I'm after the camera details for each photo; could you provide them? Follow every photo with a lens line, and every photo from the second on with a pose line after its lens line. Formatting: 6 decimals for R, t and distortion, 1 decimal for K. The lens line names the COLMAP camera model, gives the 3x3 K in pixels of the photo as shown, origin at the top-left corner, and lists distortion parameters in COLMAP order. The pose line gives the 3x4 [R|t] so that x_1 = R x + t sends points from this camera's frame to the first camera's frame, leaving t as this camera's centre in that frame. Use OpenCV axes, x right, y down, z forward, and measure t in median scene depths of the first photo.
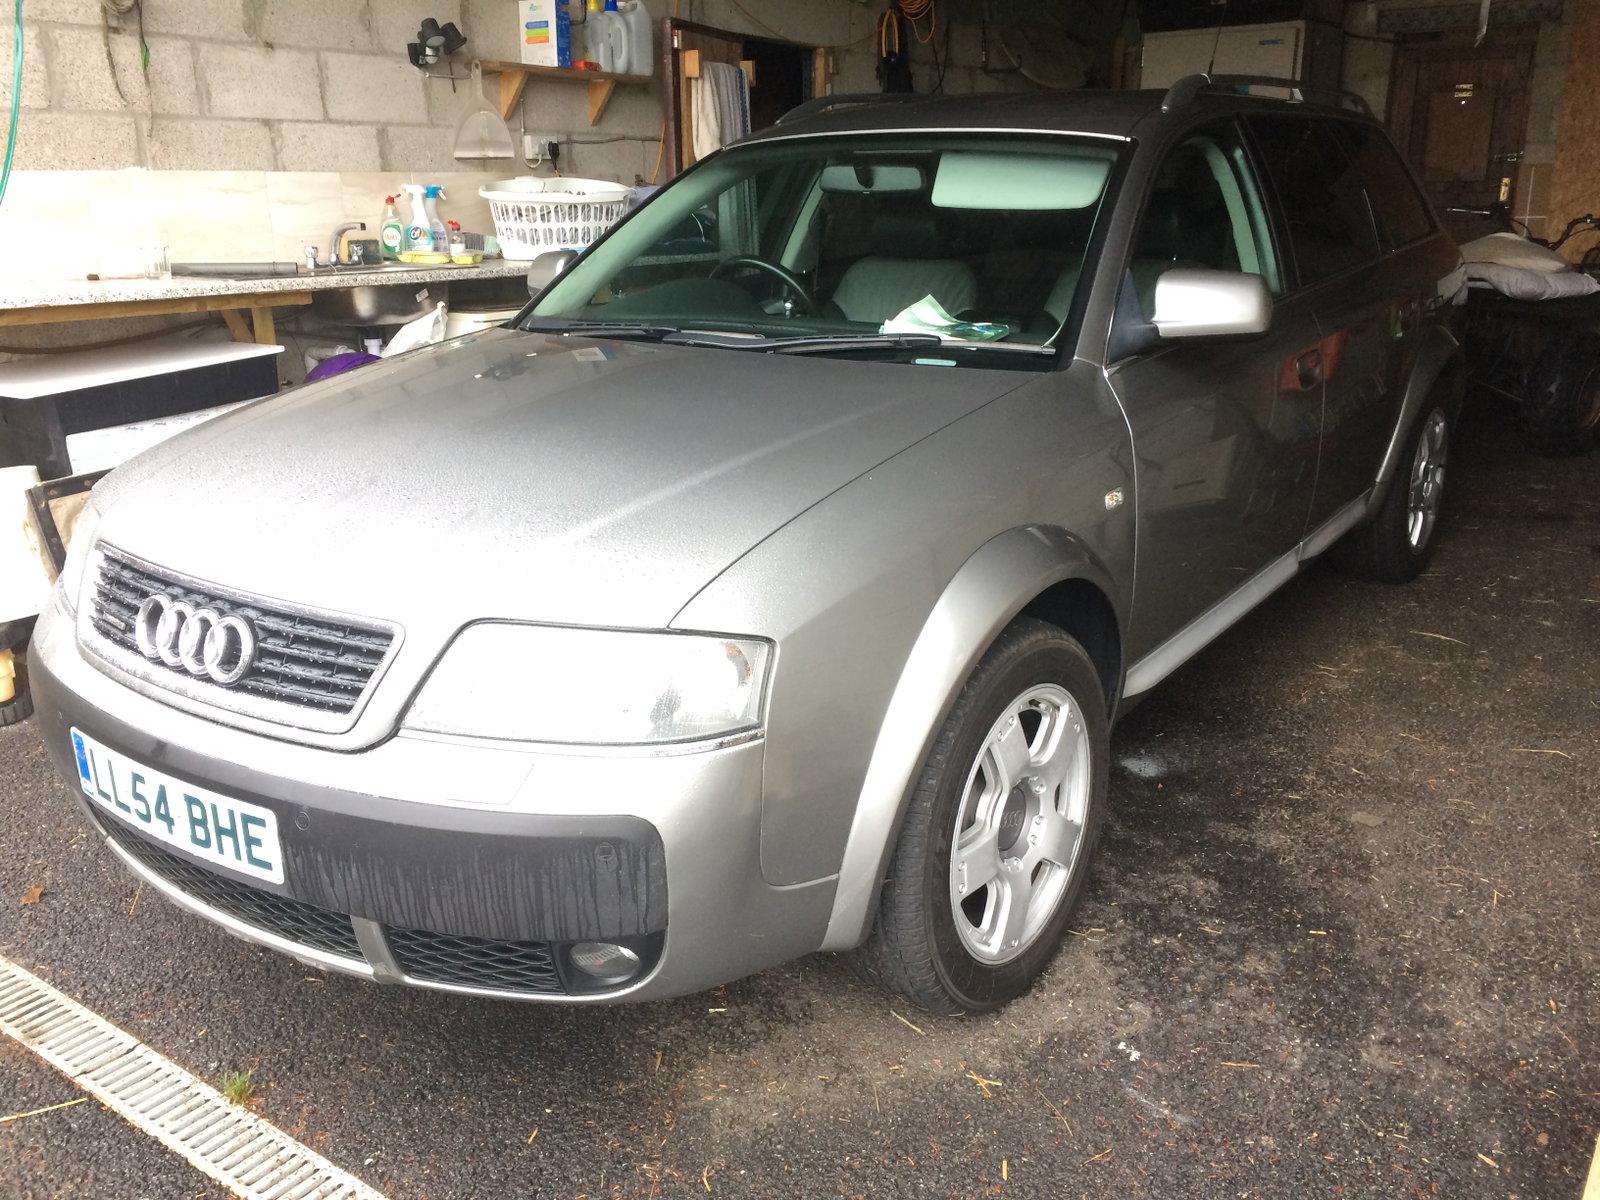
lens RADIAL K [[1351.1, 0, 789.3], [0, 1351.1, 602.0], [0, 0, 1]] dist [0.026942, -0.051651]
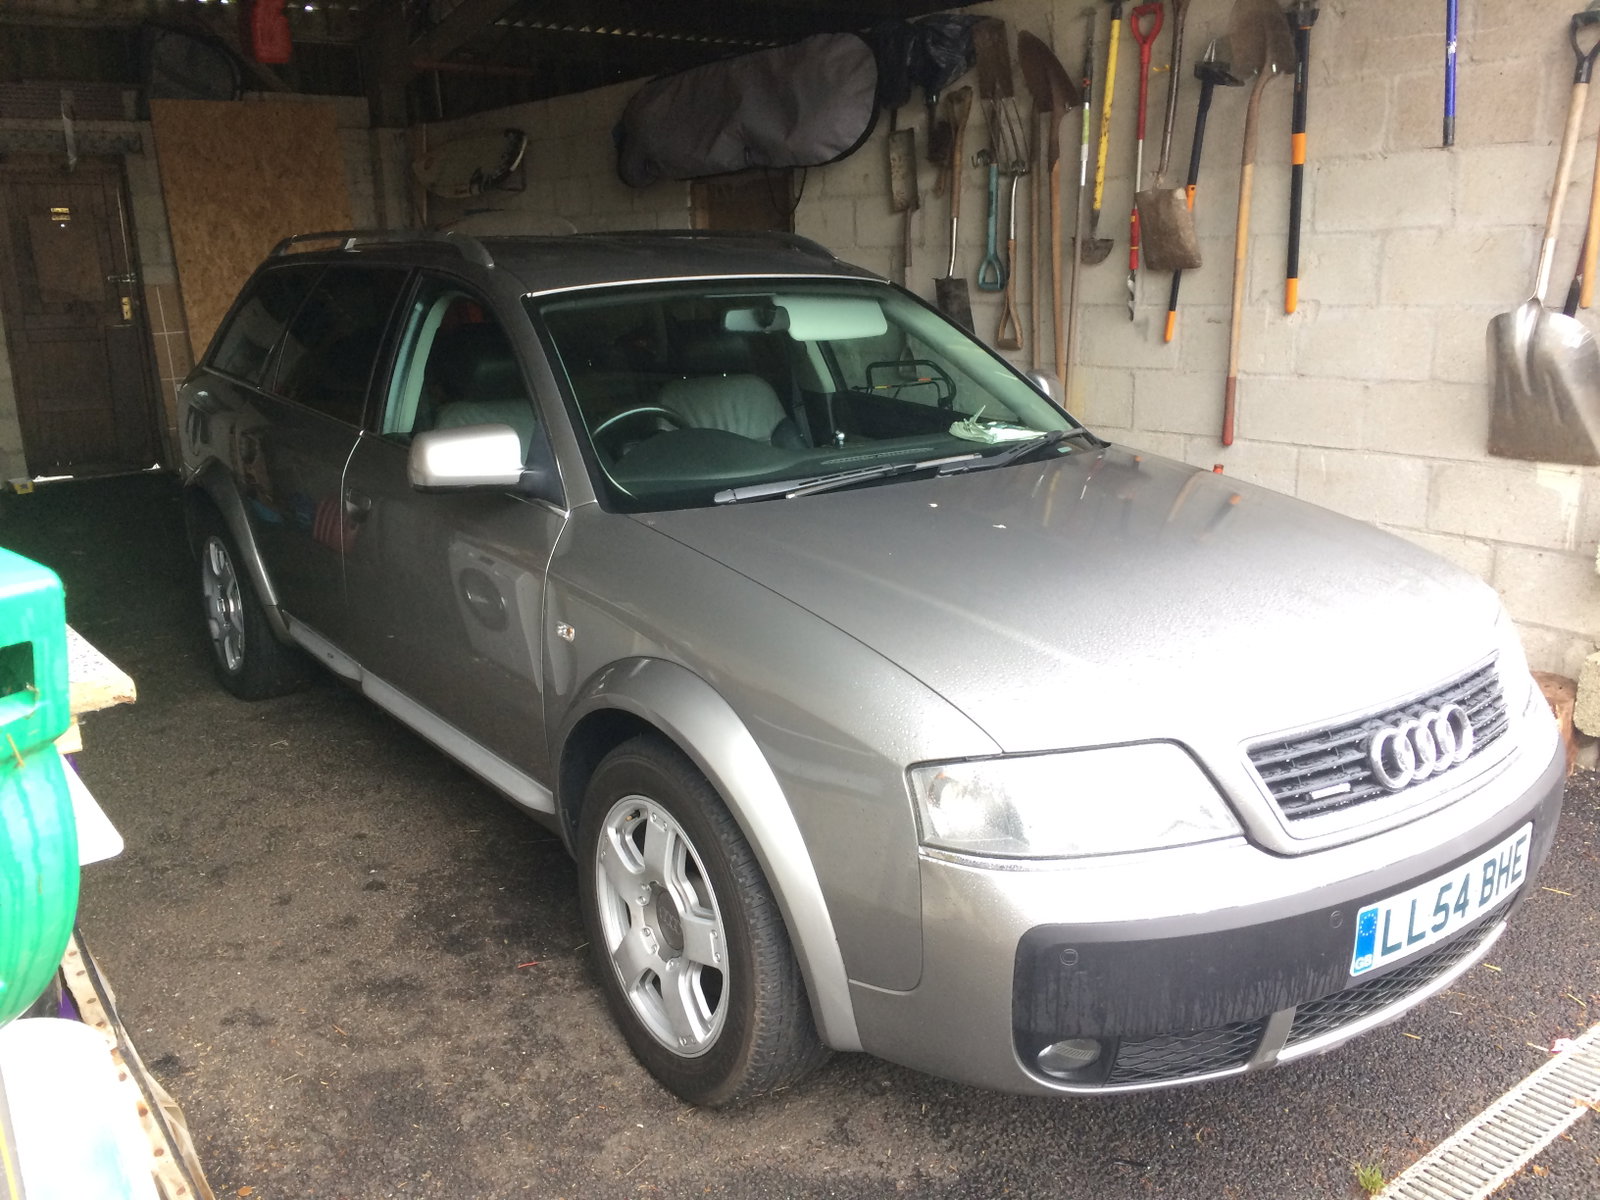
lens RADIAL K [[1351.1, 0, 788.3], [0, 1351.1, 604.8], [0, 0, 1]] dist [0.026942, -0.051651]
pose [[0.300709, -0.232586, 0.924920, -1.005521], [0.298986, 0.943909, 0.140155, -0.247289], [-0.905639, 0.234392, 0.353382, 0.664055]]
